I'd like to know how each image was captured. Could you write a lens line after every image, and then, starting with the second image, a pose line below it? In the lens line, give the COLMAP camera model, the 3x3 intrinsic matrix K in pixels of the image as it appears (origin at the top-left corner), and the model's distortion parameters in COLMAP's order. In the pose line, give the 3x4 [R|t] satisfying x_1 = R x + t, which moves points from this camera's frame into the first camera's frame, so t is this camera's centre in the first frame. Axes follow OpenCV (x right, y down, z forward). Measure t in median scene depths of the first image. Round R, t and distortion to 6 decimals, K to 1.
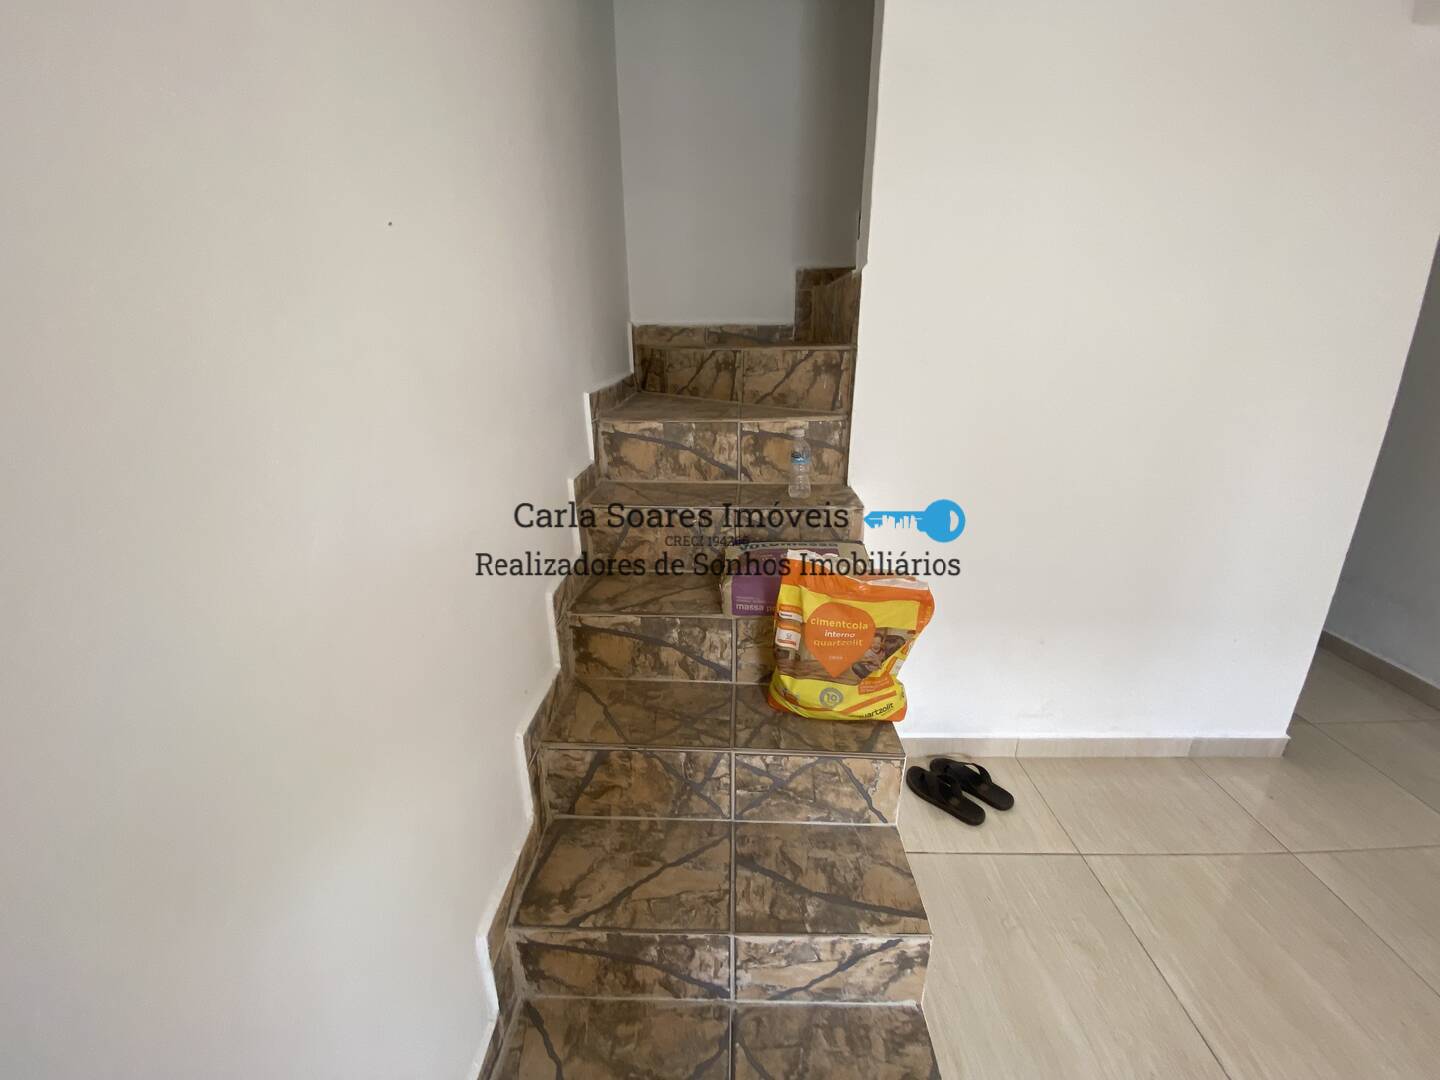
lens RADIAL K [[581.7, 0, 720.0], [0, 581.7, 540.0], [0, 0, 1]] dist [0.023112, -0.022370]
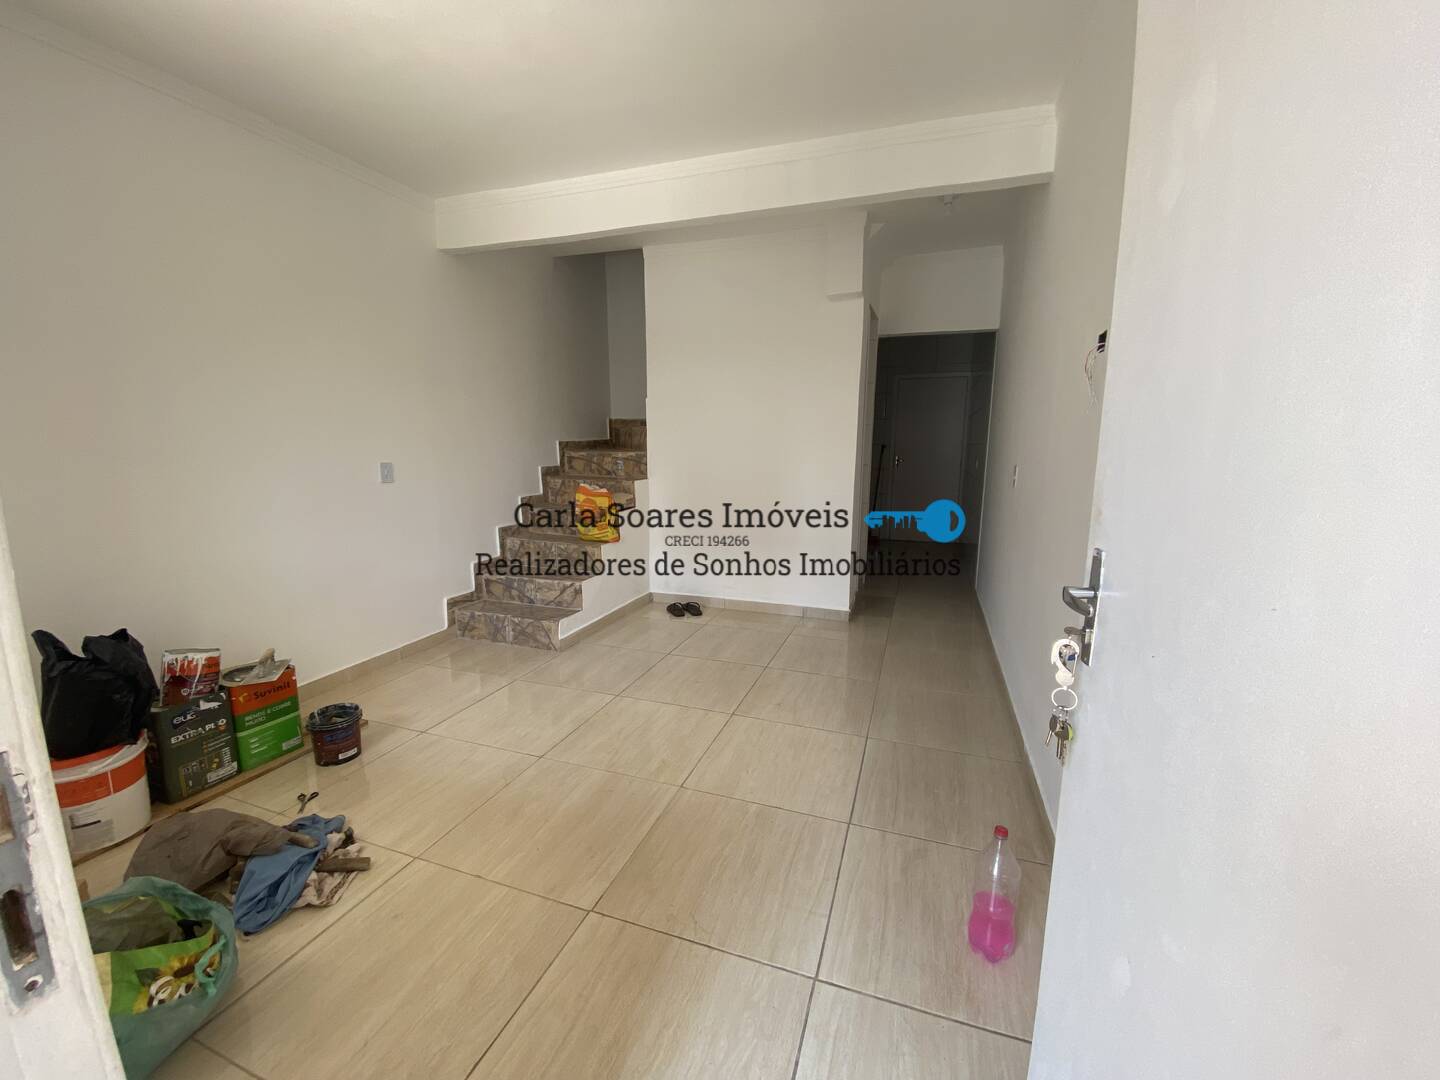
lens RADIAL K [[581.7, 0, 720.0], [0, 581.7, 540.0], [0, 0, 1]] dist [0.023112, -0.022370]
pose [[0.950128, 0.062014, -0.305634, 1.296373], [-0.109334, 0.984065, -0.140219, 0.486126], [0.292068, 0.166642, 0.941768, -1.230748]]
